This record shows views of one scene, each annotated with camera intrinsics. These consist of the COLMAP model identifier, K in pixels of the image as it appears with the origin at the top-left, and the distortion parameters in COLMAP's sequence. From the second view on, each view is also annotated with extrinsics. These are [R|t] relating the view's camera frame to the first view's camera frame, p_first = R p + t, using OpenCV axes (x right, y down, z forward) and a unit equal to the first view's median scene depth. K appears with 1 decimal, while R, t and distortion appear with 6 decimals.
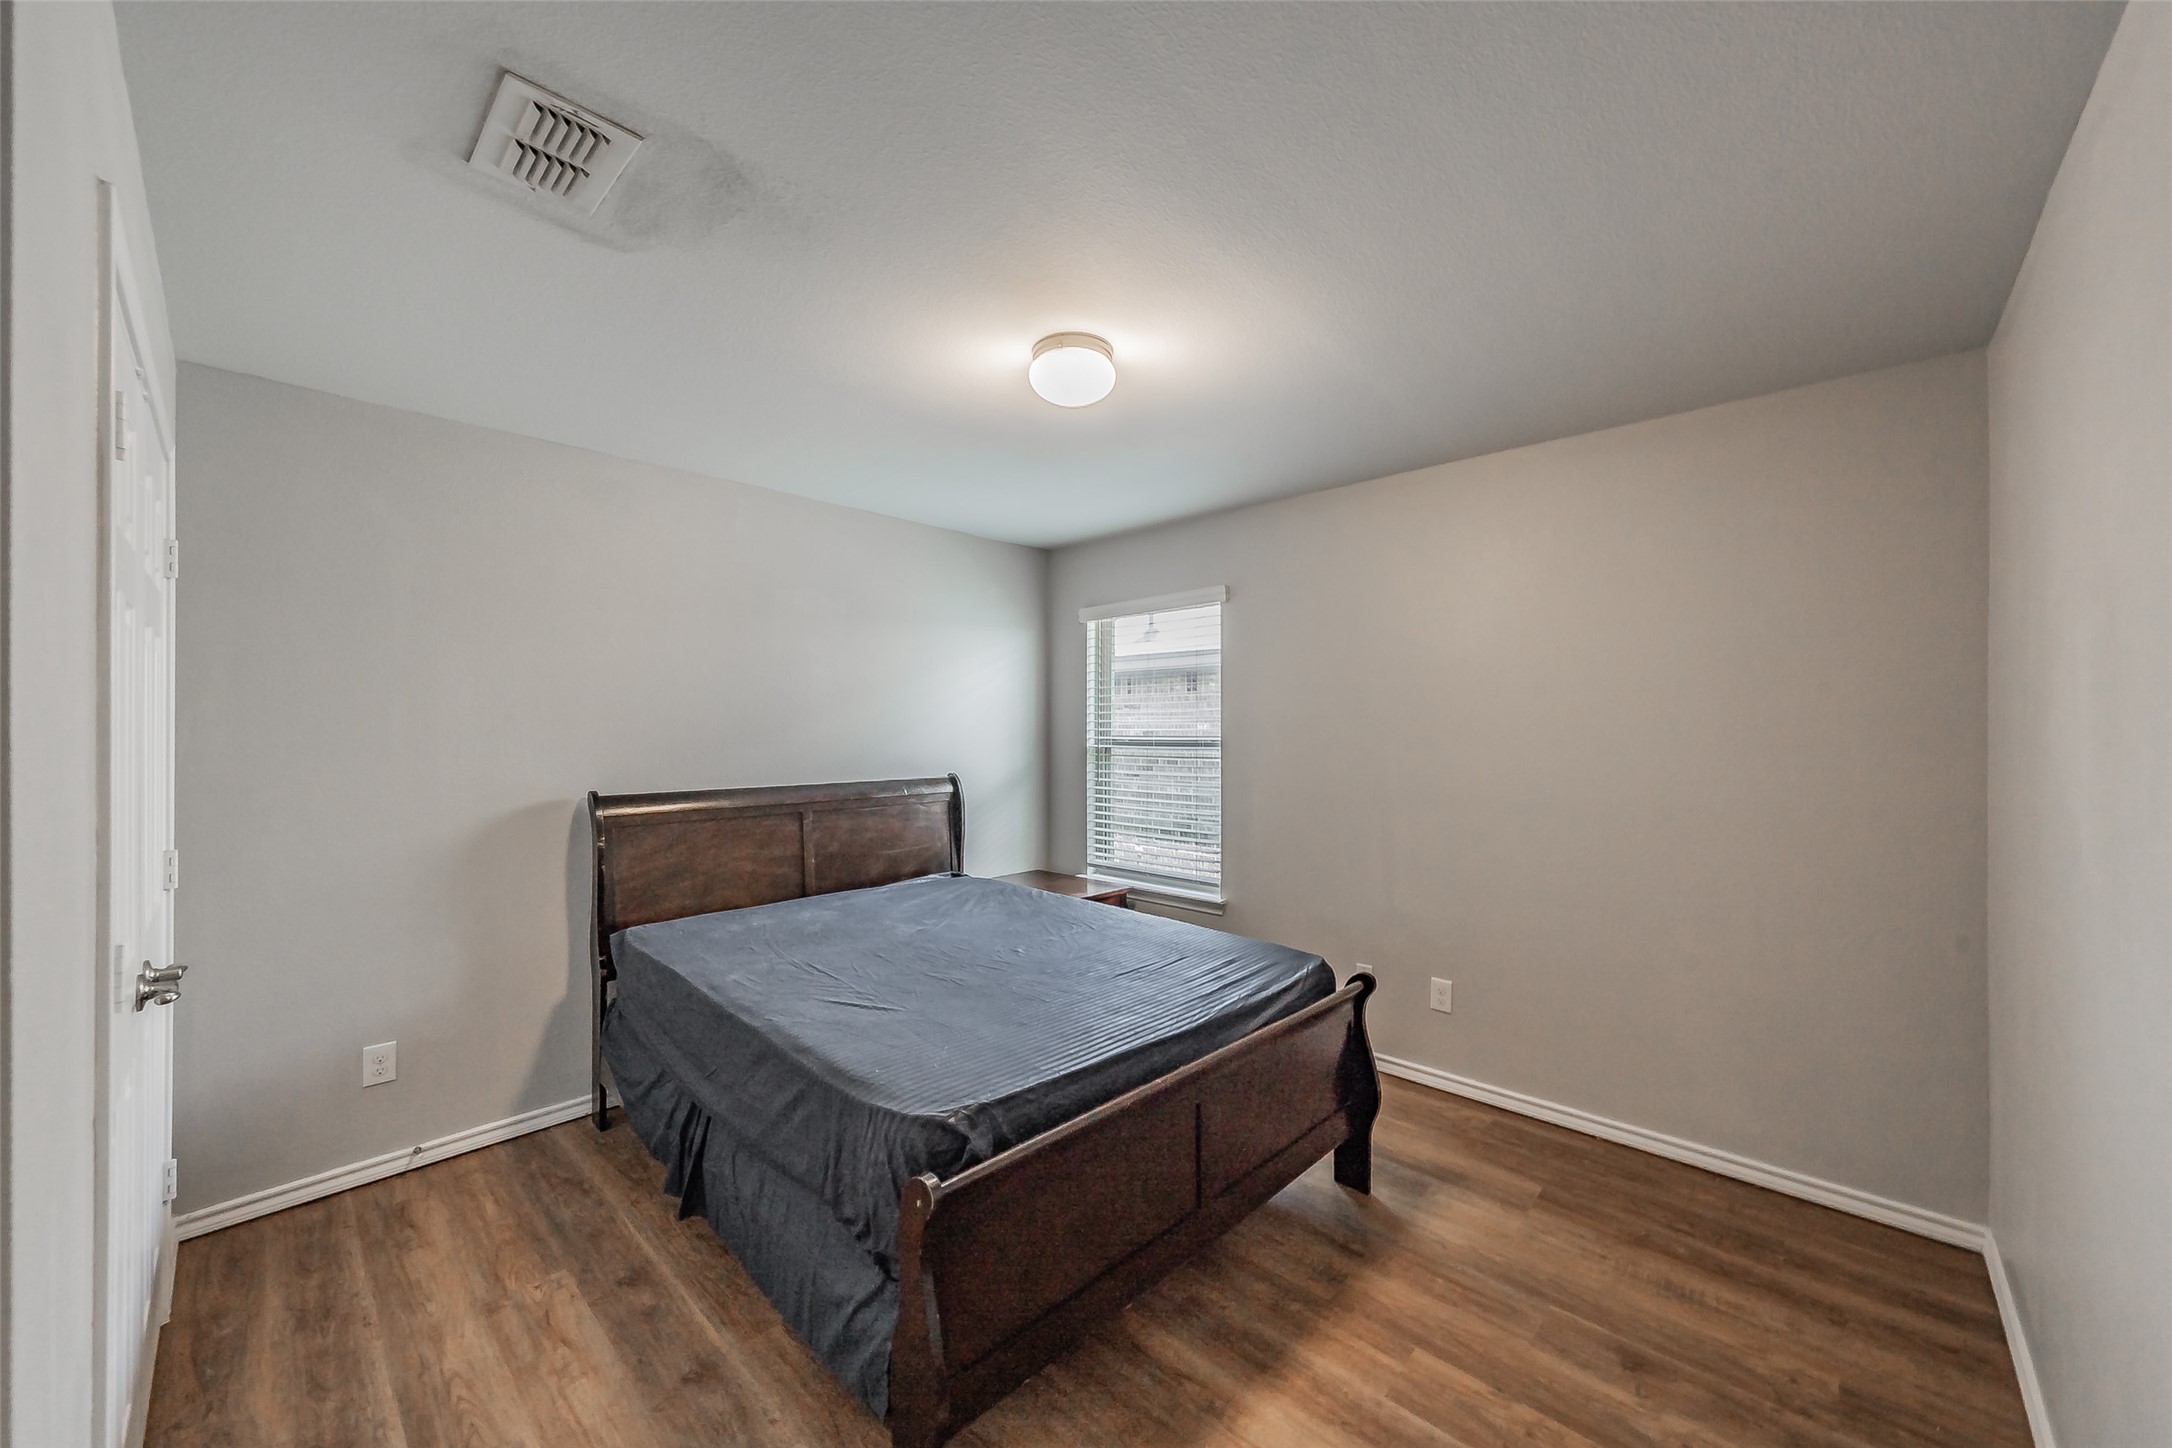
lens RADIAL K [[789.2, 0, 1088.9], [0, 789.2, 736.2], [0, 0, 1]] dist [-0.000403, 0.000030]
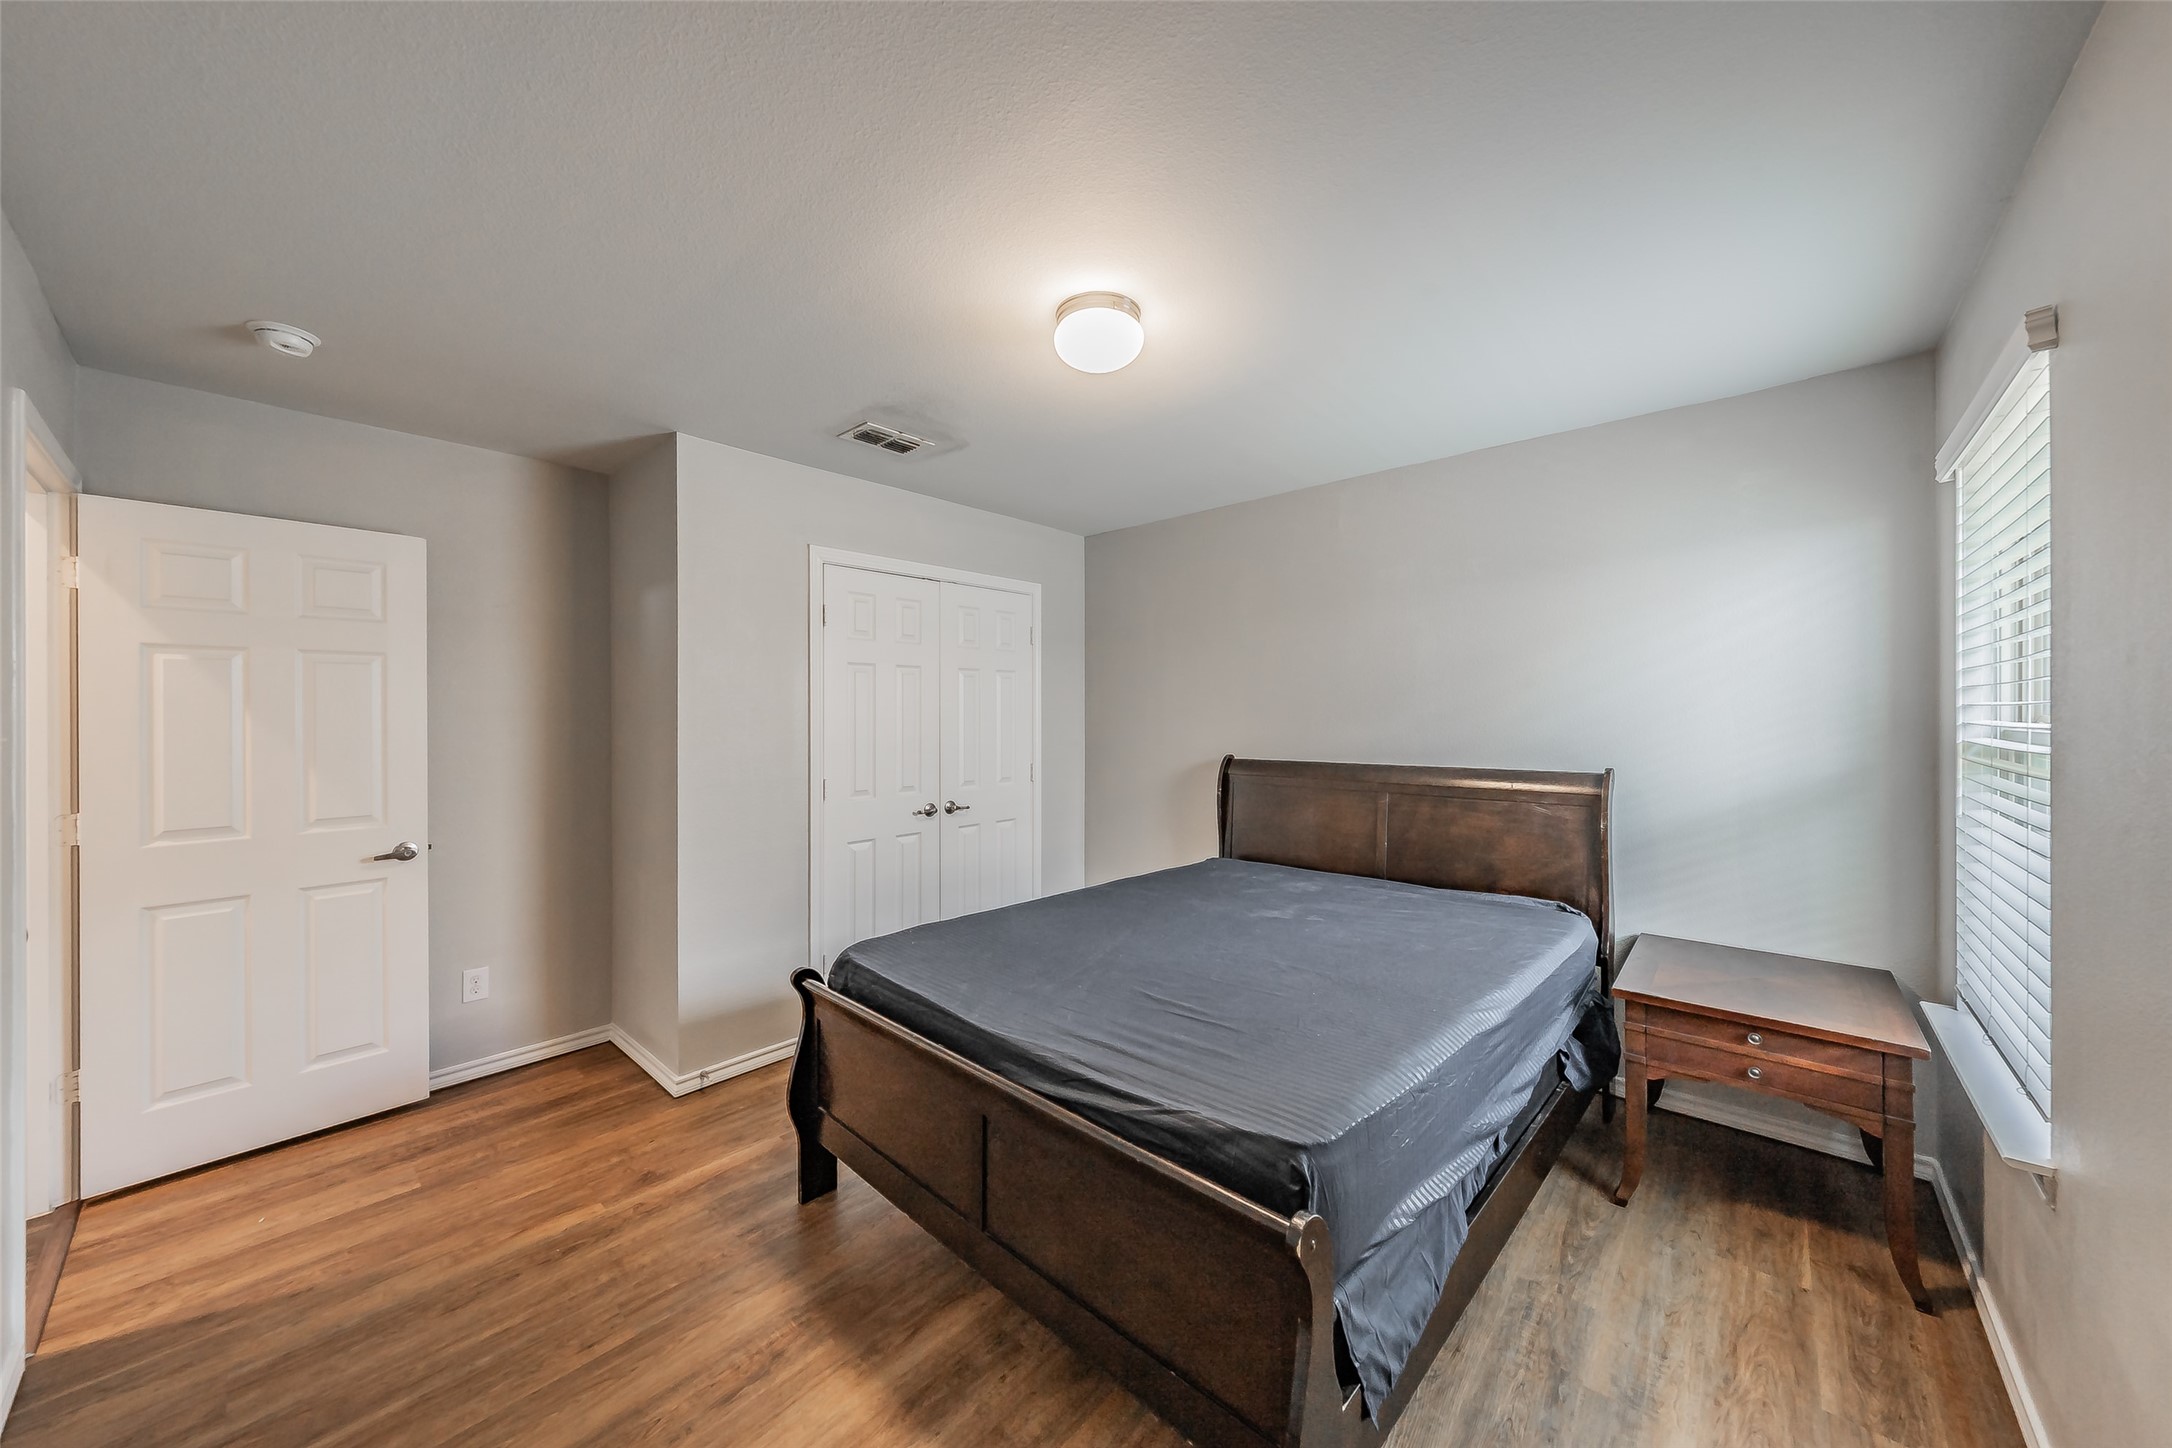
lens RADIAL K [[758.8, 0, 1086.5], [0, 758.8, 718.1], [0, 0, 1]] dist [-0.000593, 0.000263]
pose [[0.019502, 0.002737, -0.999806, 0.993892], [0.001390, 0.999995, 0.002765, 0.002895], [0.999809, -0.001443, 0.019498, 1.073953]]
